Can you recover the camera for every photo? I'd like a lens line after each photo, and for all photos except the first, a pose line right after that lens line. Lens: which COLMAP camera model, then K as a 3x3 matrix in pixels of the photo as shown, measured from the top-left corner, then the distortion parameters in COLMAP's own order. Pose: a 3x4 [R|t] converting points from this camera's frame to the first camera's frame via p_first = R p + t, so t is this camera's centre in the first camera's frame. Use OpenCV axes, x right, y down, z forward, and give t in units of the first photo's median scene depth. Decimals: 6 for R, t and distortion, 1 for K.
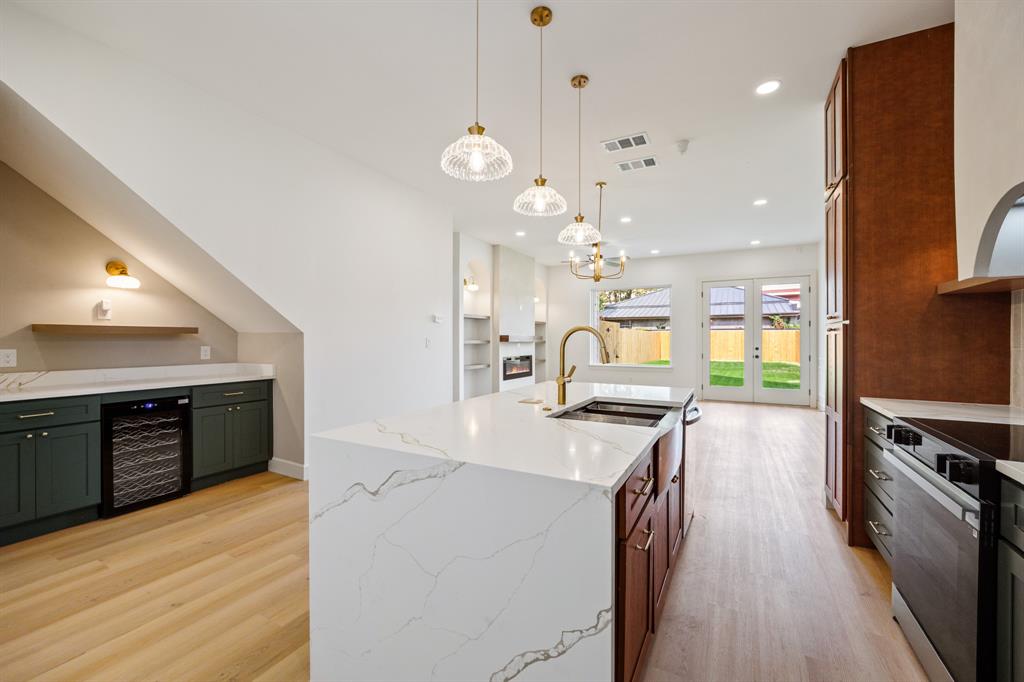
lens RADIAL K [[411.6, 0, 517.9], [0, 411.6, 338.0], [0, 0, 1]] dist [-0.010215, 0.001986]
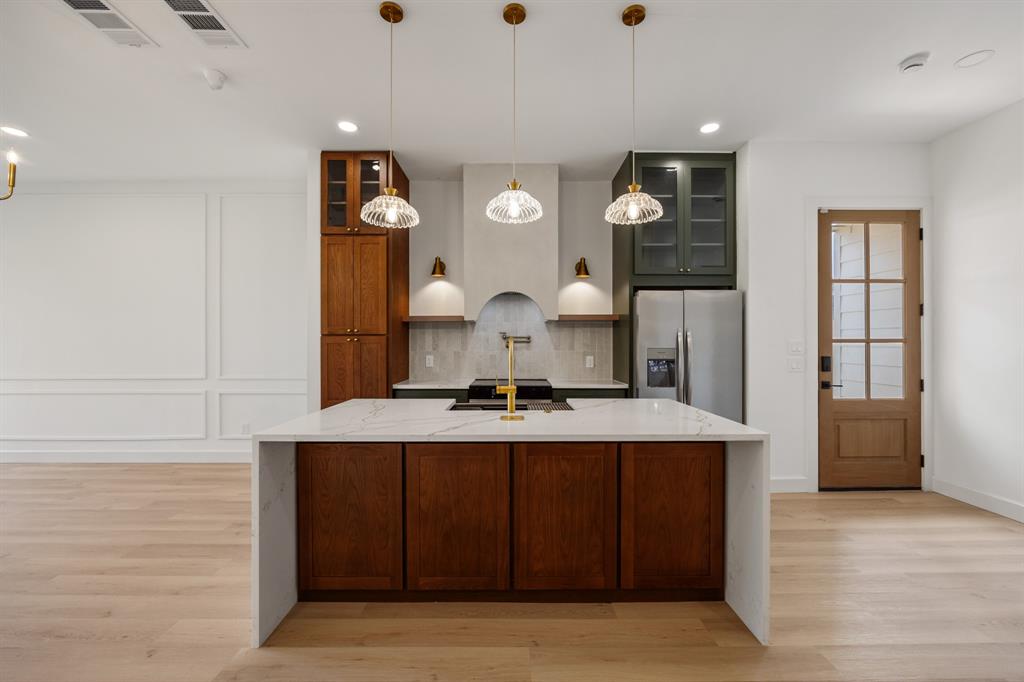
lens RADIAL K [[411.6, 0, 519.9], [0, 411.6, 339.6], [0, 0, 1]] dist [-0.010215, 0.001986]
pose [[-0.480632, 0.006911, 0.876895, -0.558874], [-0.003615, 0.999945, -0.009862, -0.008403], [-0.876915, -0.007909, -0.480580, 1.010286]]
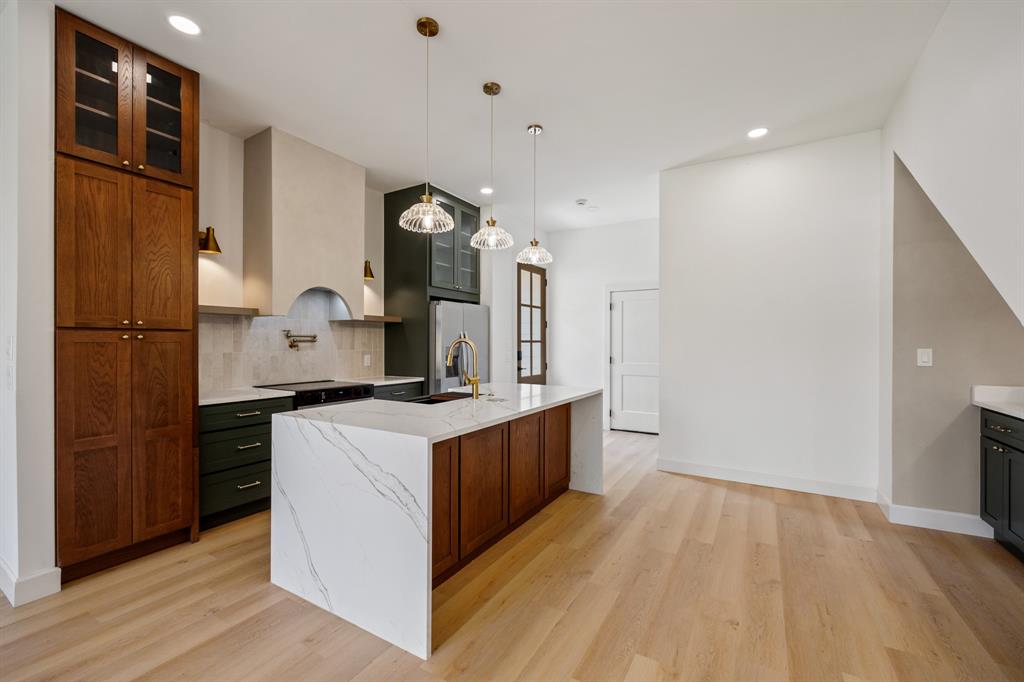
lens RADIAL K [[411.6, 0, 517.5], [0, 411.6, 343.9], [0, 0, 1]] dist [-0.010215, 0.001986]
pose [[-0.998915, -0.002399, 0.046509, -0.057618], [-0.002464, 0.999996, -0.001329, -0.005658], [-0.046505, -0.001443, -0.998917, 1.563683]]
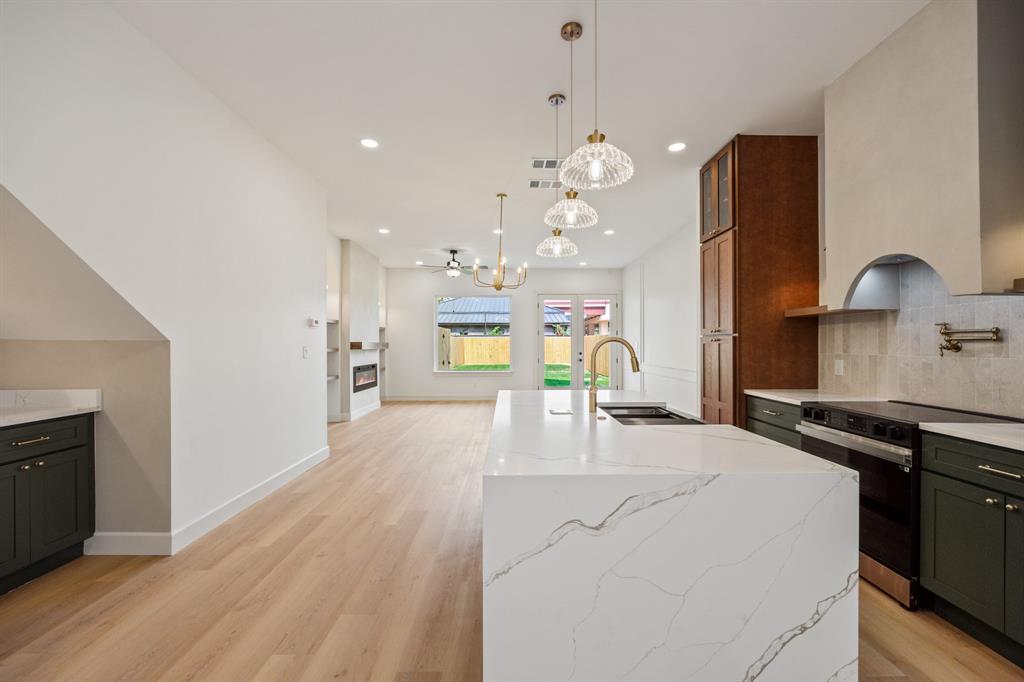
lens RADIAL K [[411.6, 0, 517.9], [0, 411.6, 342.4], [0, 0, 1]] dist [-0.010215, 0.001986]
pose [[0.872255, -0.000140, 0.489051, -0.388246], [0.001154, 0.999998, -0.001771, -0.009474], [-0.489050, 0.002110, 0.872253, 0.126640]]
